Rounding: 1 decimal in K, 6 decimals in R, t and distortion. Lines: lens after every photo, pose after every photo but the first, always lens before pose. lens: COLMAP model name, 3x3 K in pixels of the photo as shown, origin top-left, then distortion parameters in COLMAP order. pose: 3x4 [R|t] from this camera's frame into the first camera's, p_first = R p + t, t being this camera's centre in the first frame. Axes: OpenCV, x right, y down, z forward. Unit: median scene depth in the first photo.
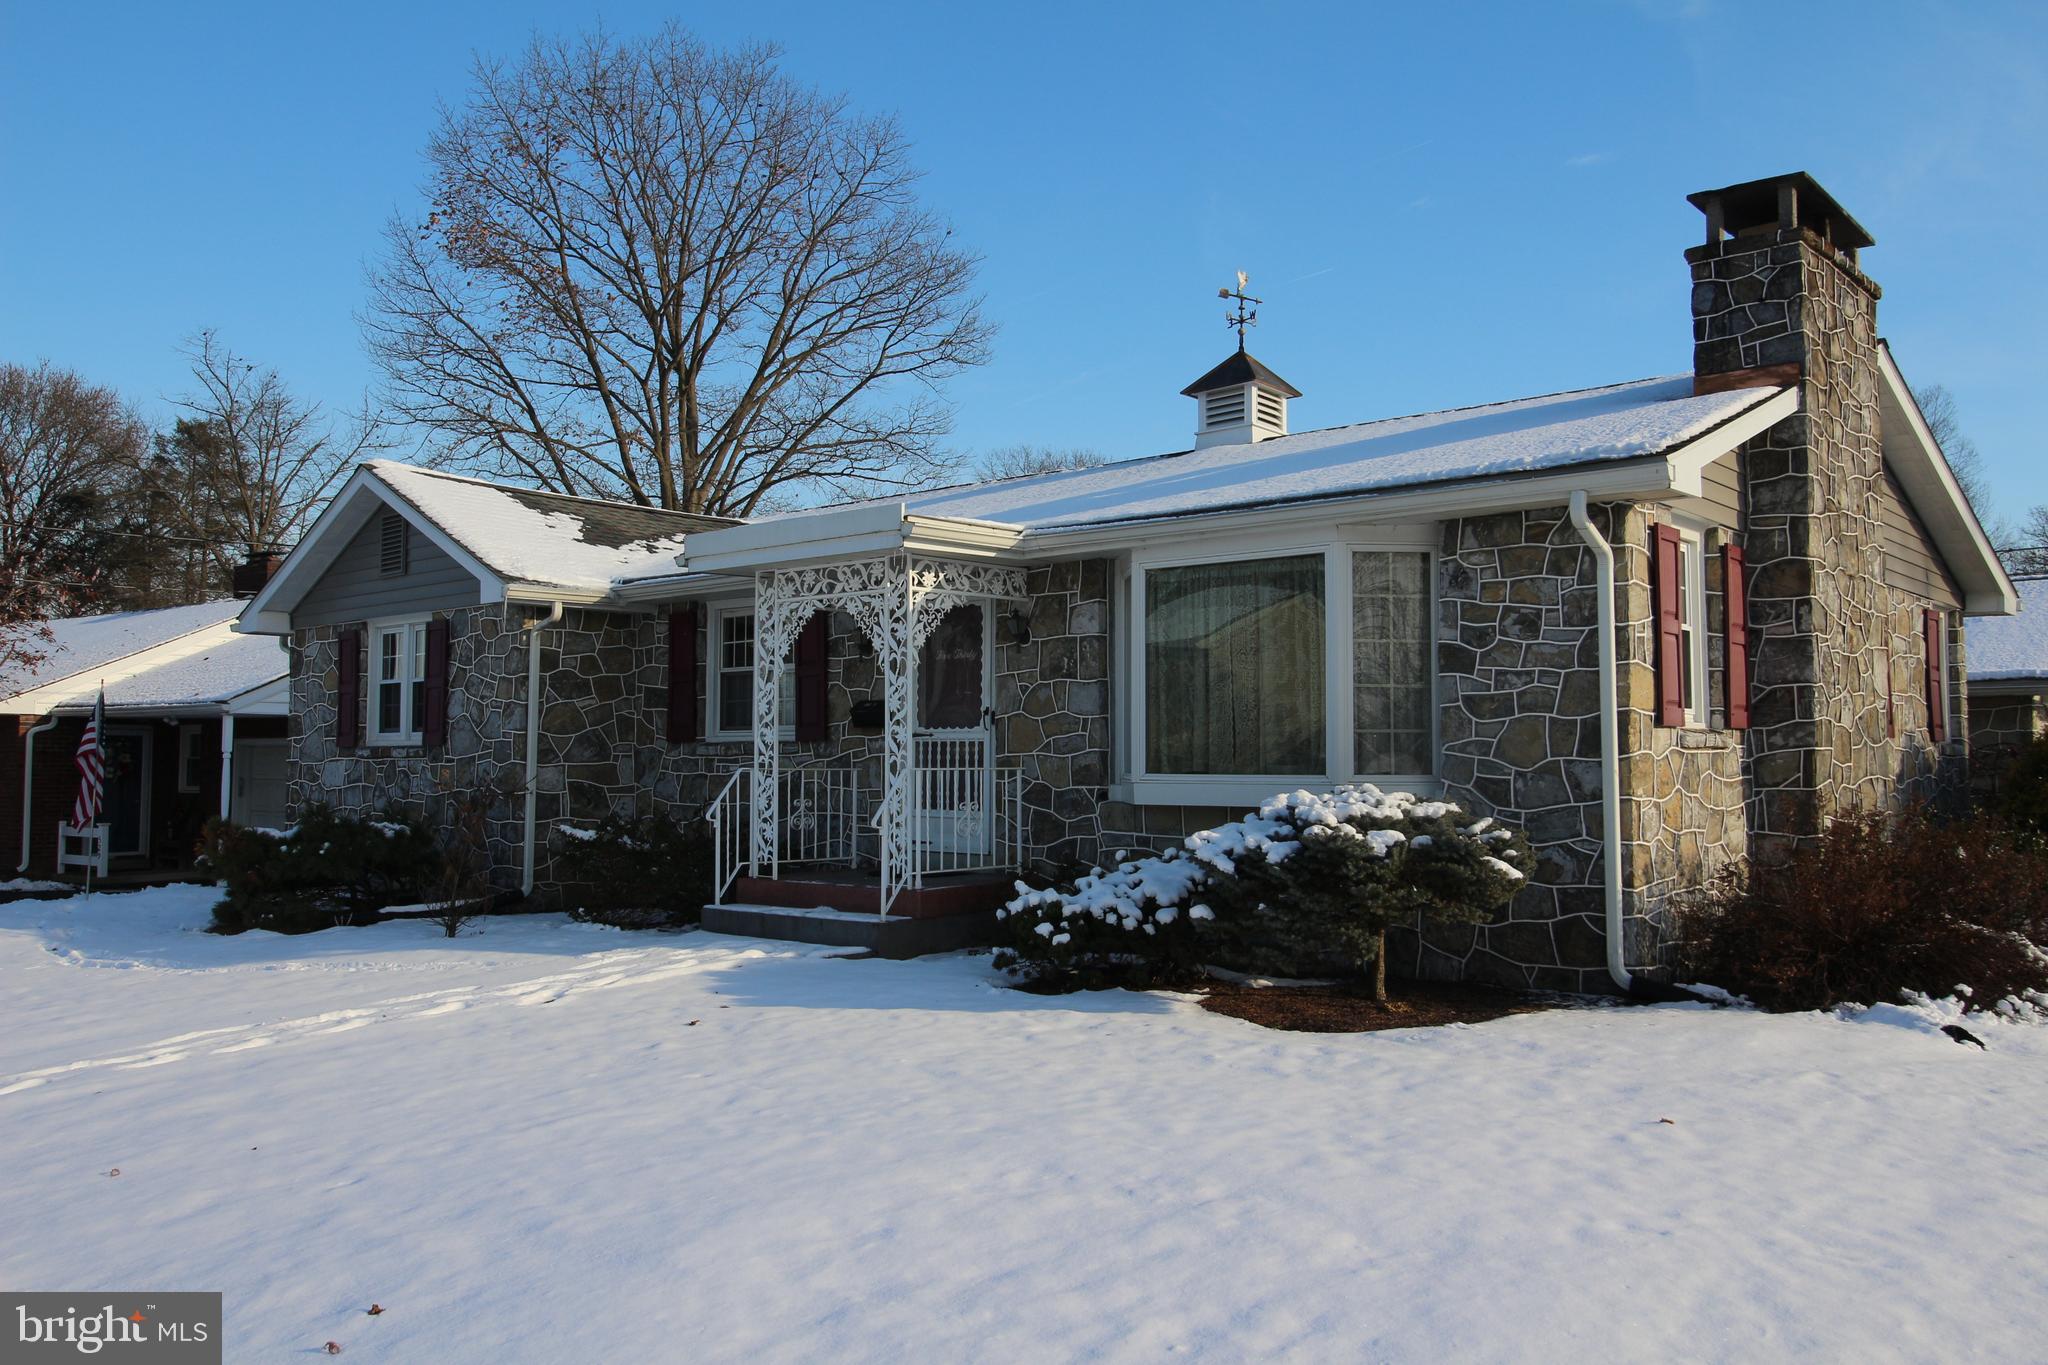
lens RADIAL K [[1612.2, 0, 1024.0], [0, 1612.2, 682.5], [0, 0, 1]] dist [0.015371, -0.002235]
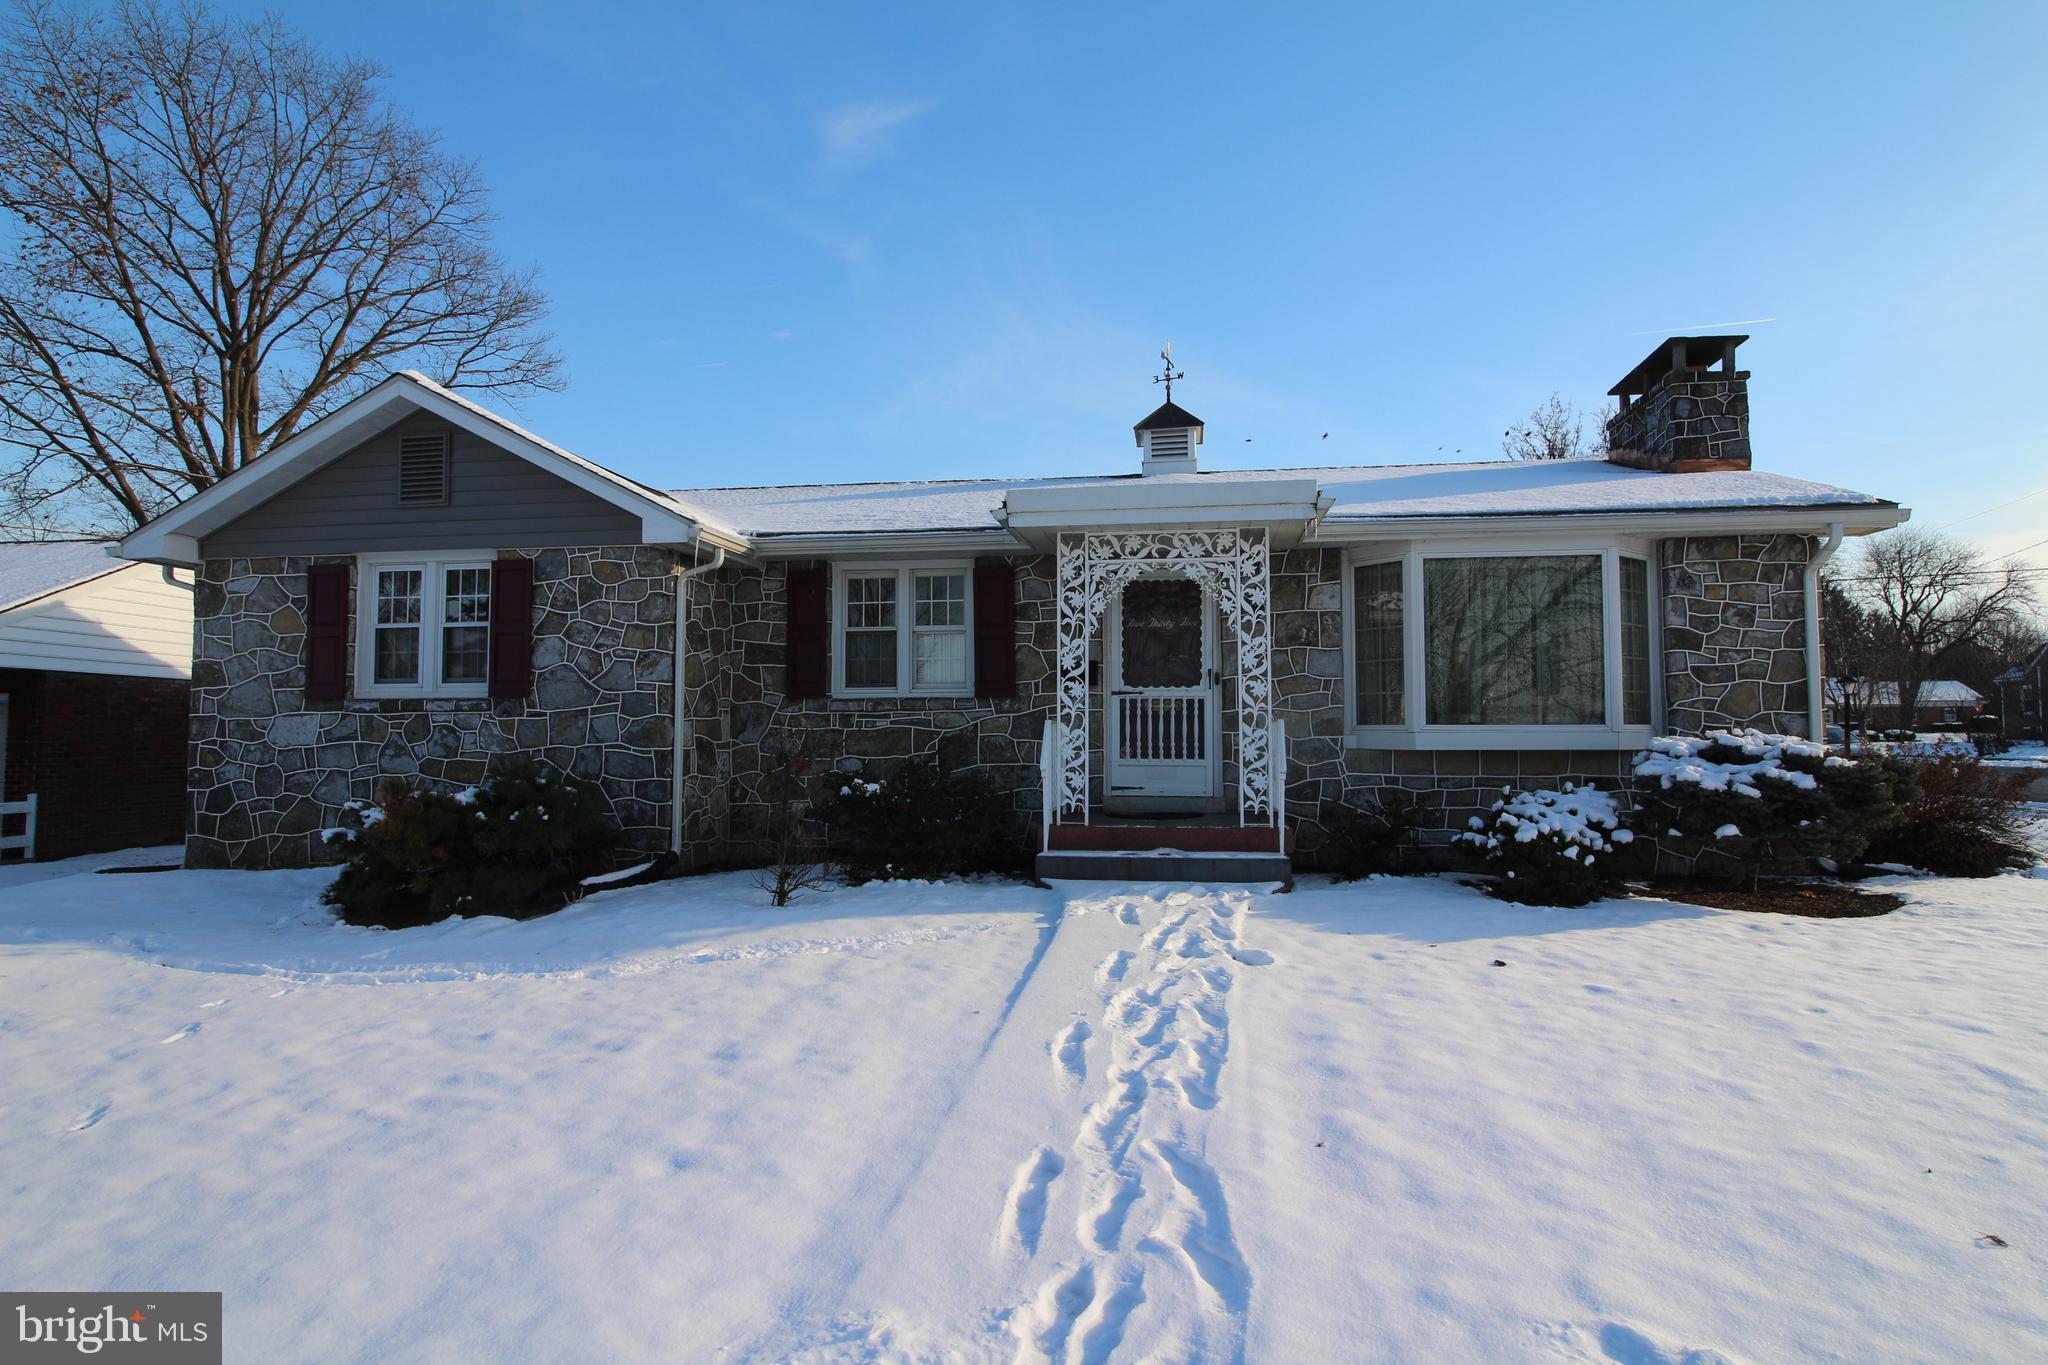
lens RADIAL K [[1131.0, 0, 1024.0], [0, 1131.0, 682.5], [0, 0, 1]] dist [0.000406, -0.000584]
pose [[0.844277, 0.024017, 0.535368, -0.579076], [-0.025570, 0.999663, -0.004522, 0.032638], [-0.535296, -0.009872, 0.844607, 0.393521]]
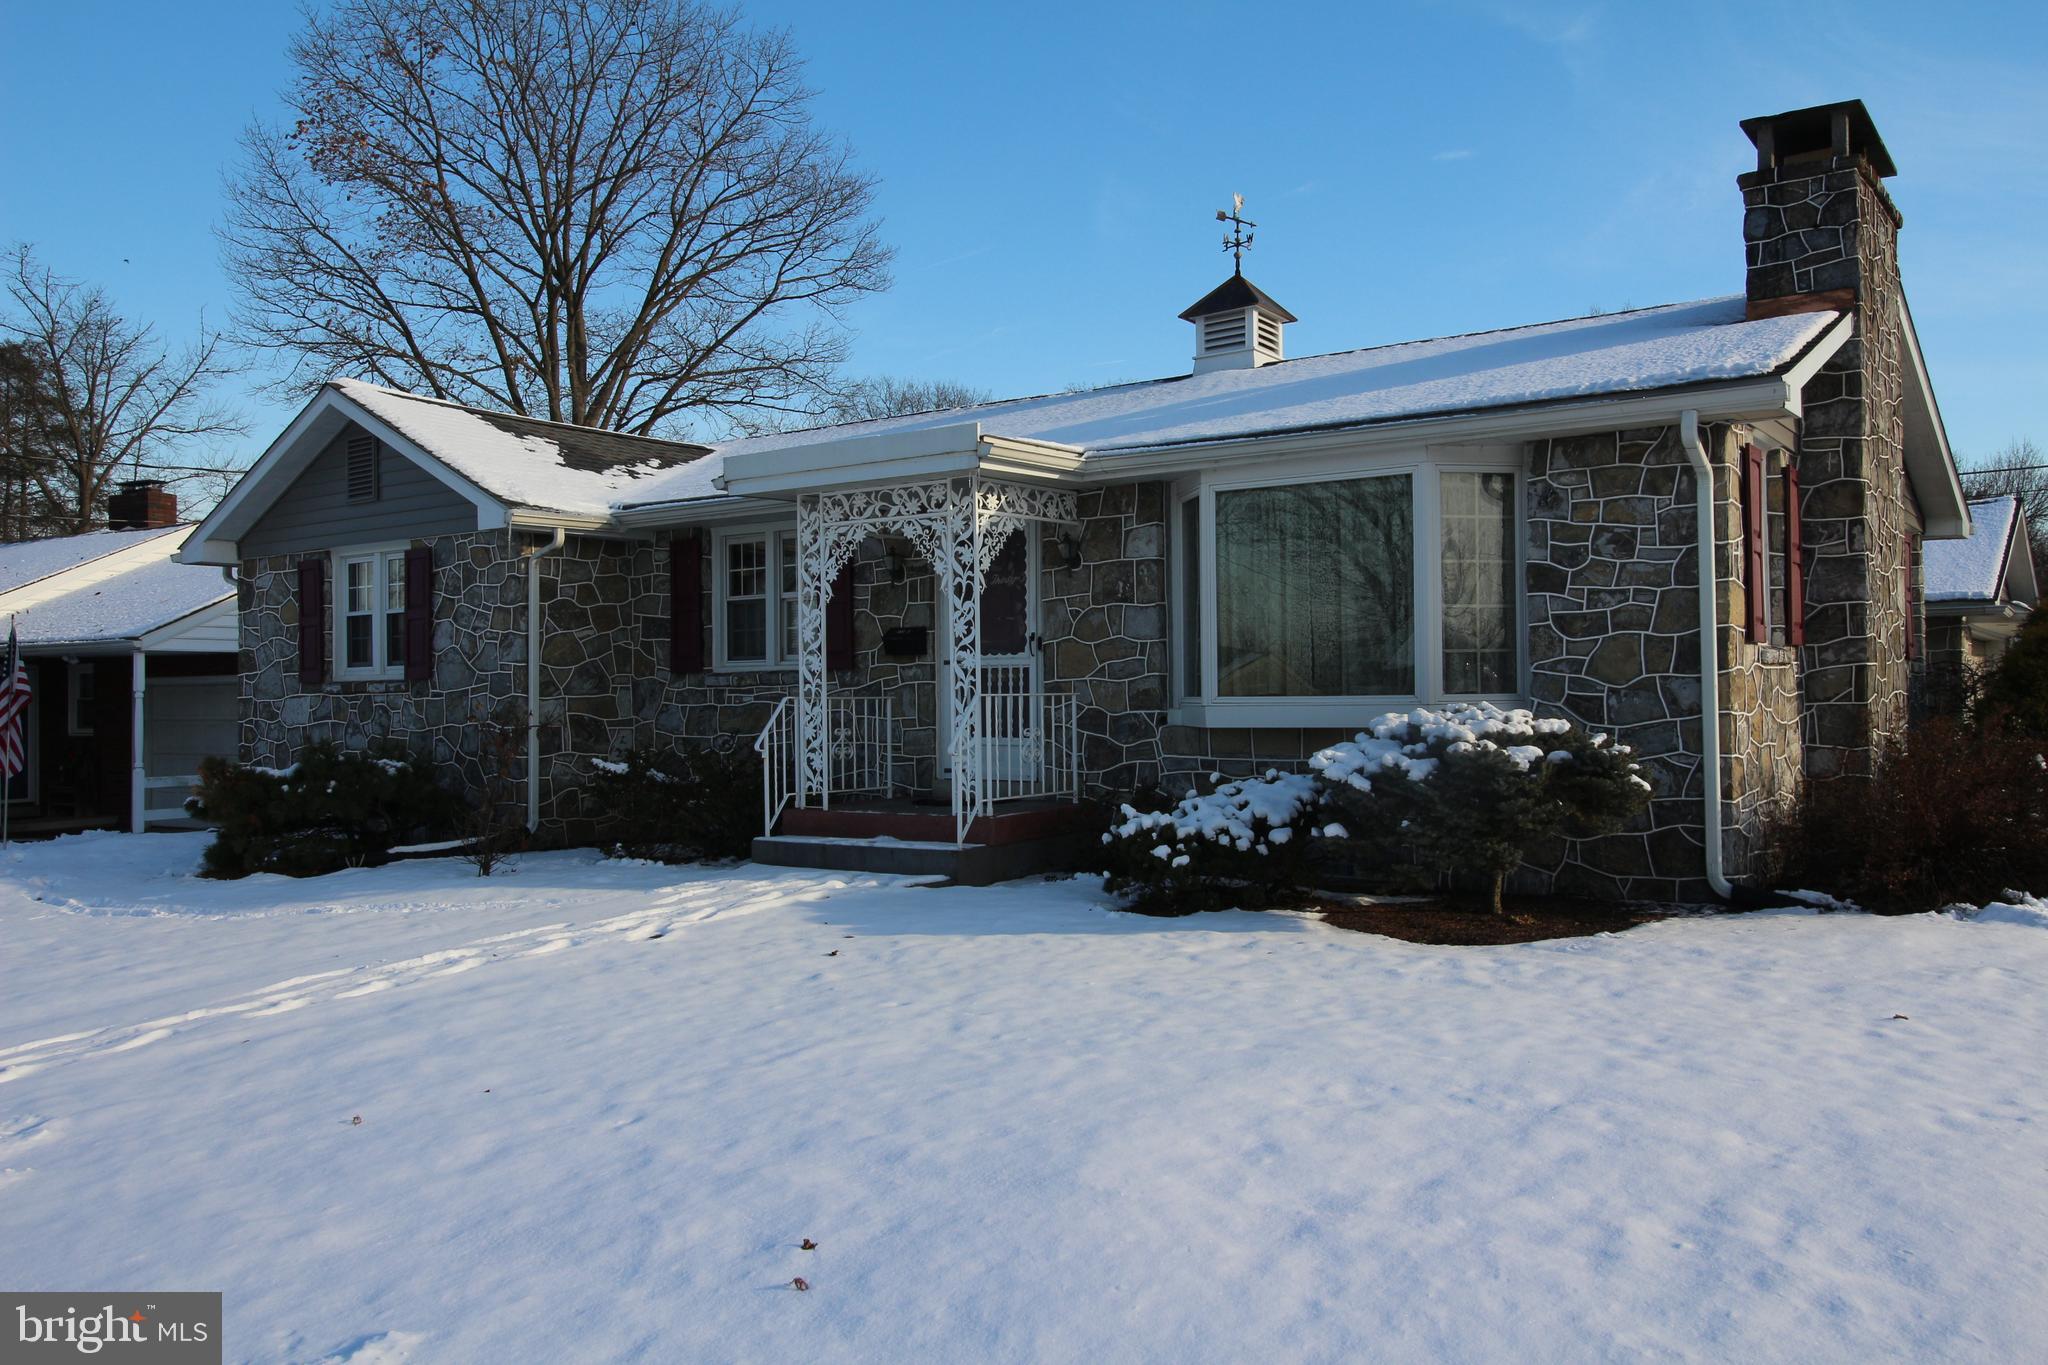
lens RADIAL K [[1612.2, 0, 1024.0], [0, 1612.2, 682.5], [0, 0, 1]] dist [0.015371, -0.002235]
pose [[0.995267, -0.011212, 0.096530, -0.126288], [0.007311, 0.999146, 0.040675, 0.005640], [-0.096903, -0.039776, 0.994499, 0.016806]]
